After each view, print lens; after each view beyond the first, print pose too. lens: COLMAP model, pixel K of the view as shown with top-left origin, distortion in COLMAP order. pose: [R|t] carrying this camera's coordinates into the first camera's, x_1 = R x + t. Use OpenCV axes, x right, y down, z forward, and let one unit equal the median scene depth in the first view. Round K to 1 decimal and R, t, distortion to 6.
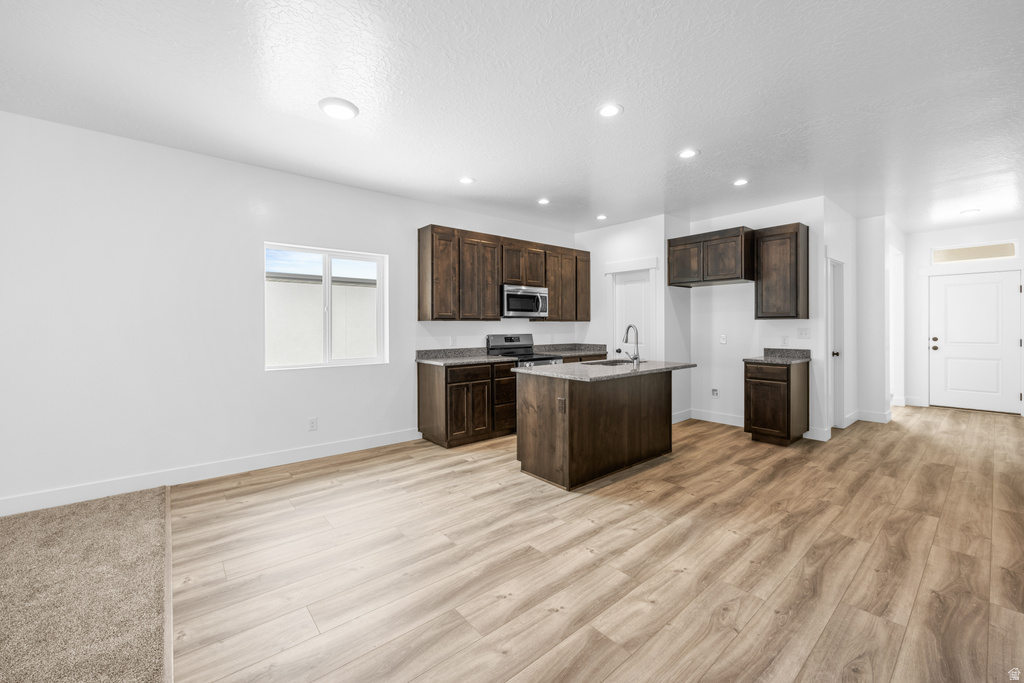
lens RADIAL K [[411.0, 0, 516.4], [0, 411.0, 327.0], [0, 0, 1]] dist [-0.002790, -0.000057]
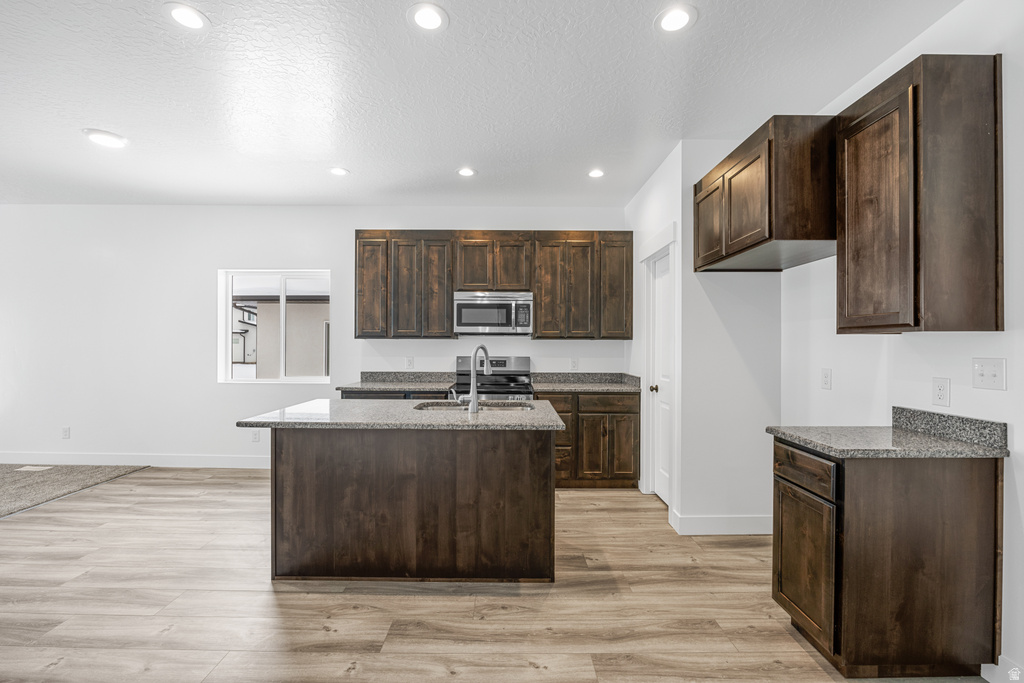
lens RADIAL K [[440.2, 0, 508.9], [0, 440.2, 343.8], [0, 0, 1]] dist [-0.015892, 0.000212]
pose [[0.764557, 0.005288, -0.644535, 0.827428], [-0.010263, 0.999939, -0.003970, -0.004820], [0.644475, 0.009650, 0.764565, 0.620011]]
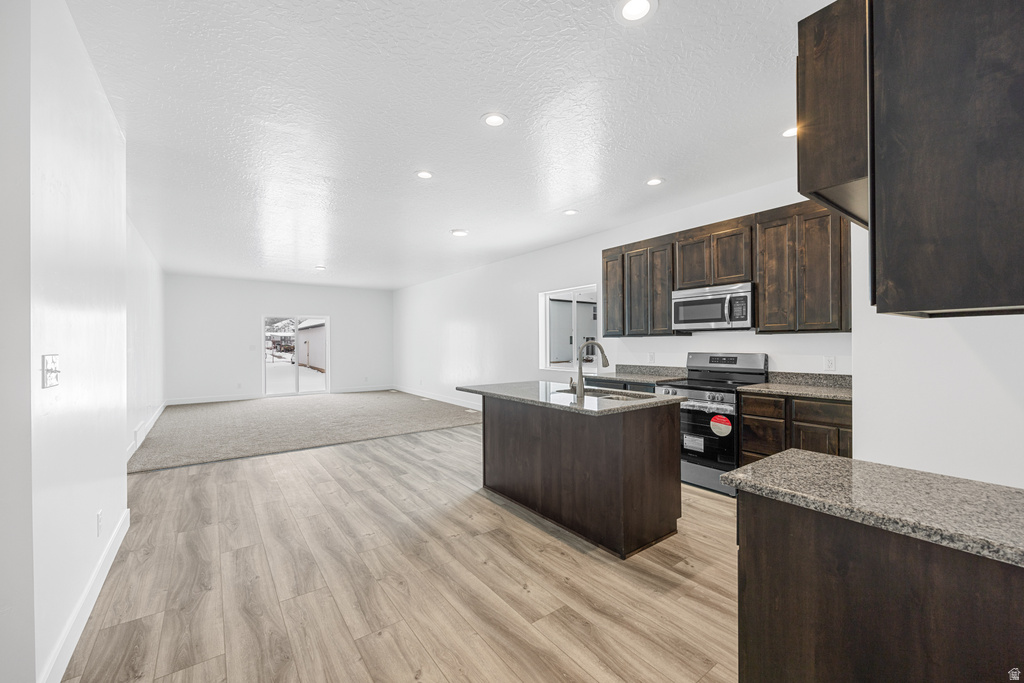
lens RADIAL K [[407.0, 0, 512.0], [0, 407.0, 341.5], [0, 0, 1]] dist [-0.002036, -0.000056]
pose [[-0.065747, 0.000962, -0.997836, 1.138835], [0.004547, 0.999989, 0.000665, -0.007980], [0.997826, -0.004494, -0.065750, 1.044639]]
